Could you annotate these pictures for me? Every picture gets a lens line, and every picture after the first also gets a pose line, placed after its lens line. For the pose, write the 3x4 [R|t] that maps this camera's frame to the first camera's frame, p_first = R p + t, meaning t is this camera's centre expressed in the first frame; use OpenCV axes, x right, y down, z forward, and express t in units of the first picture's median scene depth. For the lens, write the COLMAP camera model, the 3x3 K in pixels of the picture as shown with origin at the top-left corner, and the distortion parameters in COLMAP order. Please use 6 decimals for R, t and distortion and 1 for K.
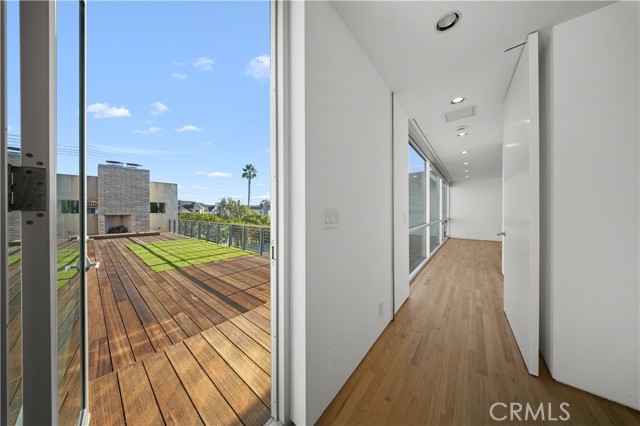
lens RADIAL K [[189.2, 0, 318.8], [0, 189.2, 212.1], [0, 0, 1]] dist [-0.003509, -0.000671]
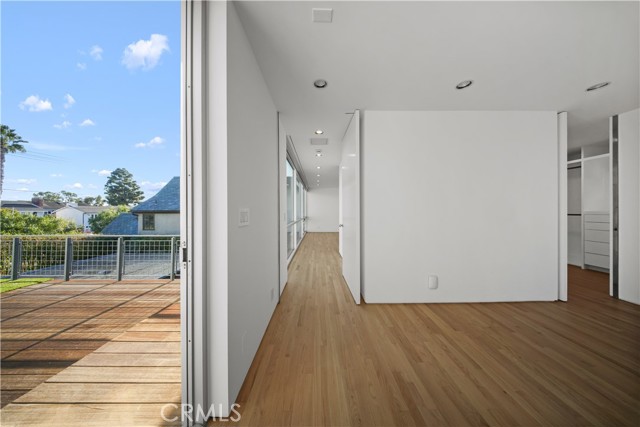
lens RADIAL K [[189.2, 0, 322.8], [0, 189.2, 211.8], [0, 0, 1]] dist [-0.003509, -0.000671]
pose [[0.758274, -0.002709, 0.651930, -0.117052], [0.003575, 0.999994, -0.000003, 0.000775], [-0.651926, 0.002333, 0.758279, -0.059956]]
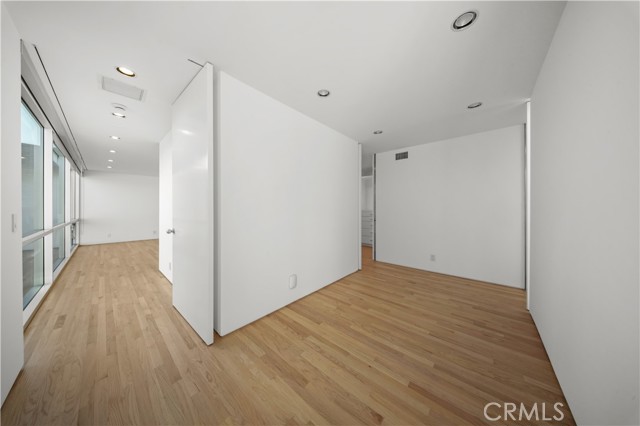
lens RADIAL K [[189.2, 0, 321.3], [0, 189.2, 209.3], [0, 0, 1]] dist [-0.003509, -0.000671]
pose [[0.028360, -0.000210, 0.999598, -0.026407], [0.004224, 0.999991, 0.000090, -0.002080], [-0.999589, 0.004220, 0.028360, 0.108077]]
